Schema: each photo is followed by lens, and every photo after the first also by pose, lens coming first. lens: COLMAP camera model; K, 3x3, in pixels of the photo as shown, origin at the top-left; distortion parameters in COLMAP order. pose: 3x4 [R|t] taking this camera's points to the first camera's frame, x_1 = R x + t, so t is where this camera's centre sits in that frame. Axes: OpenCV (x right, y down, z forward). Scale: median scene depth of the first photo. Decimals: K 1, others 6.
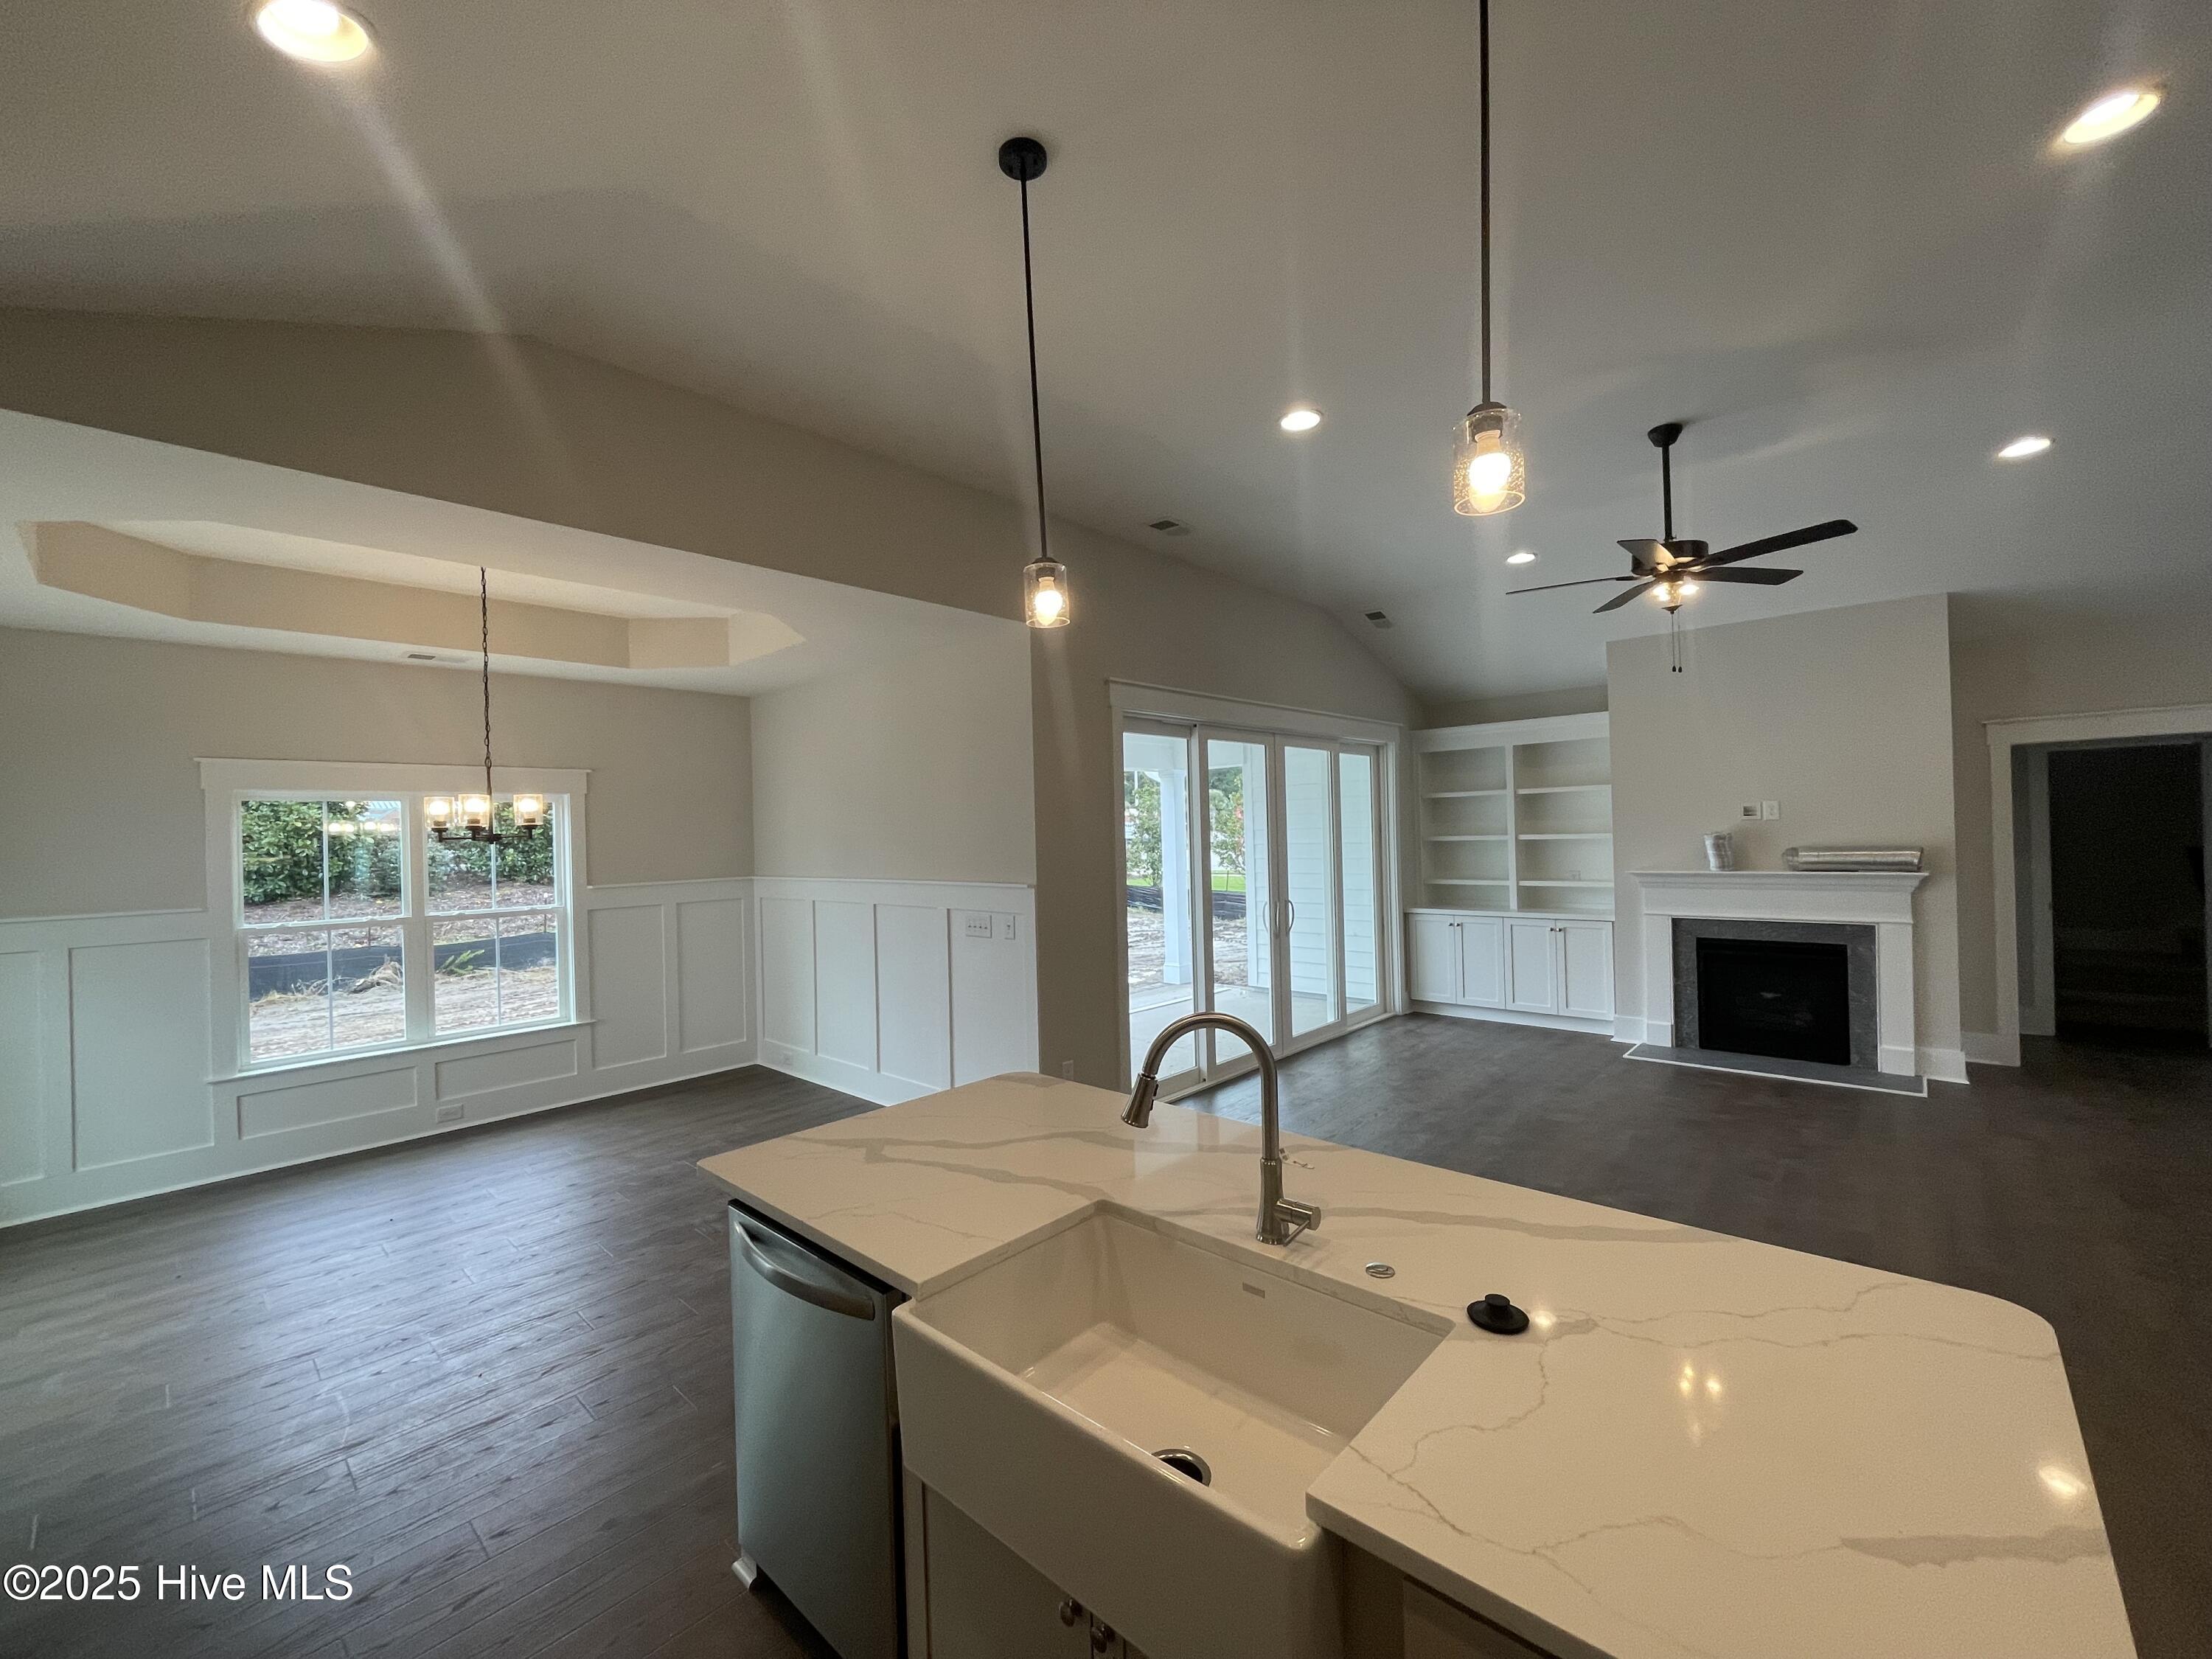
lens RADIAL K [[891.9, 0, 1106.0], [0, 891.9, 829.5], [0, 0, 1]] dist [-0.003086, -0.000884]
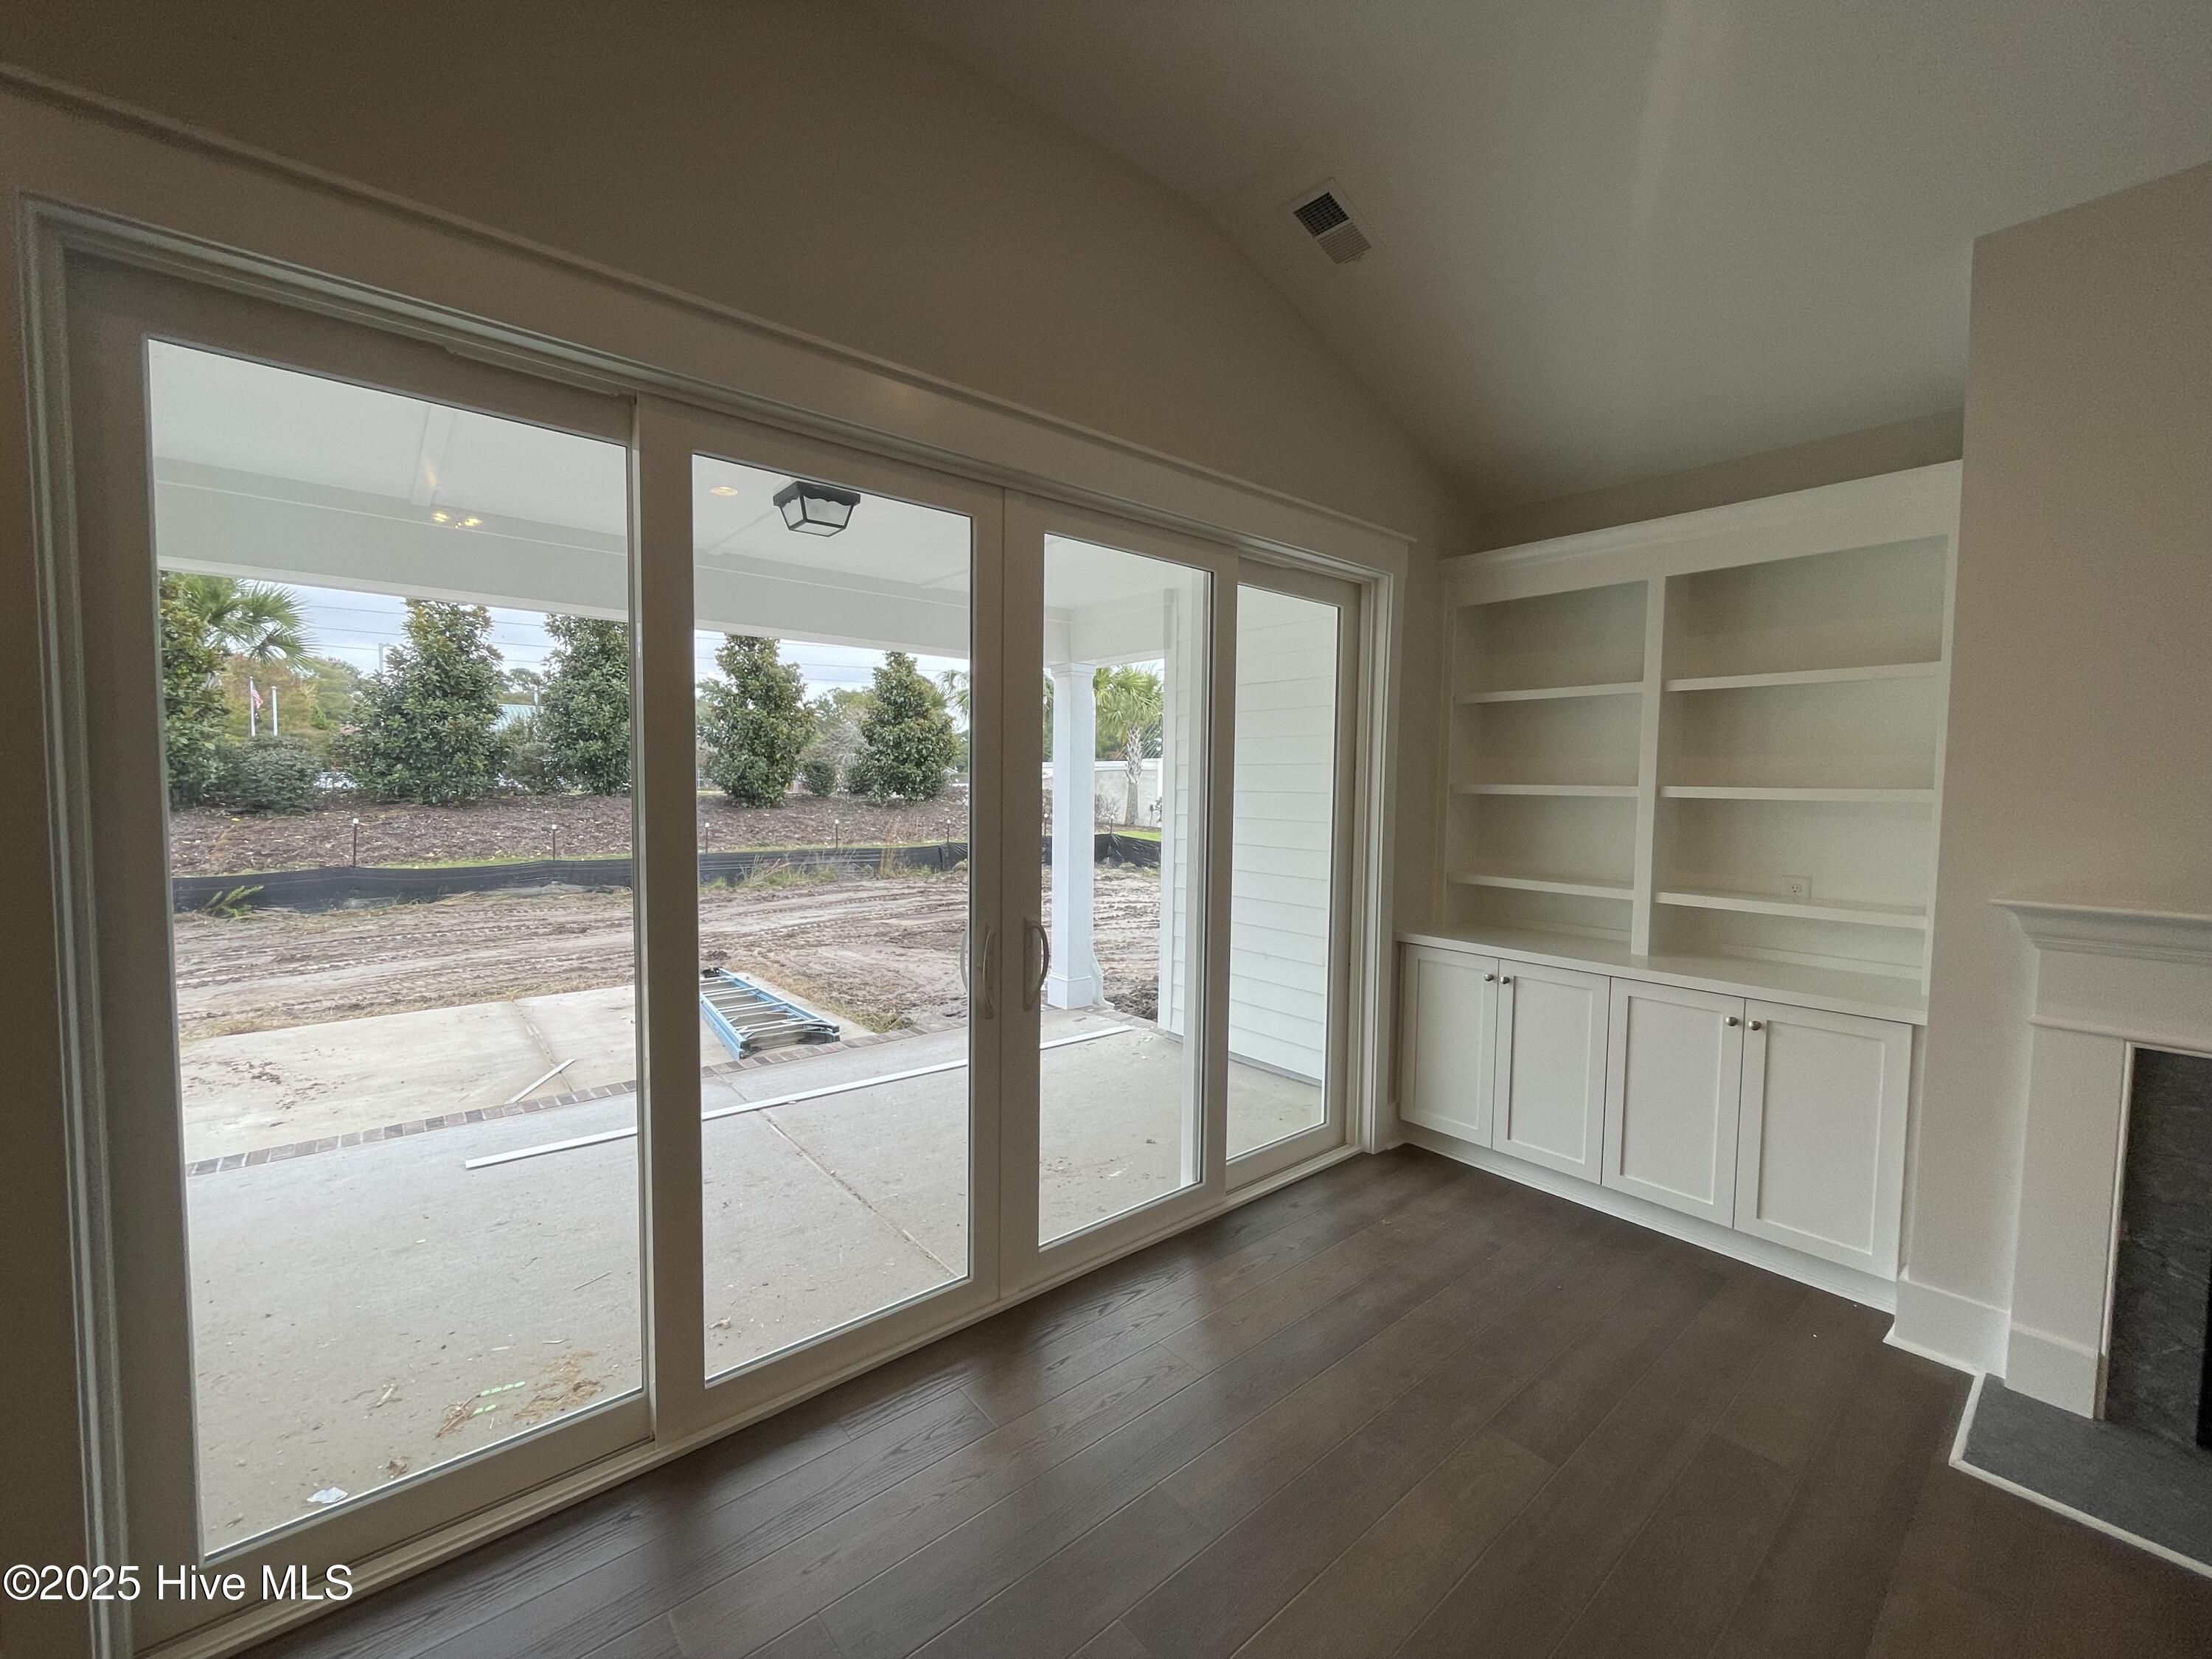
lens RADIAL K [[891.9, 0, 1106.0], [0, 891.9, 829.5], [0, 0, 1]] dist [-0.003086, -0.000884]
pose [[0.991511, 0.046090, -0.121578, 0.266546], [-0.038654, 0.997275, 0.062830, 0.010981], [0.124142, -0.057597, 0.990591, 0.577915]]
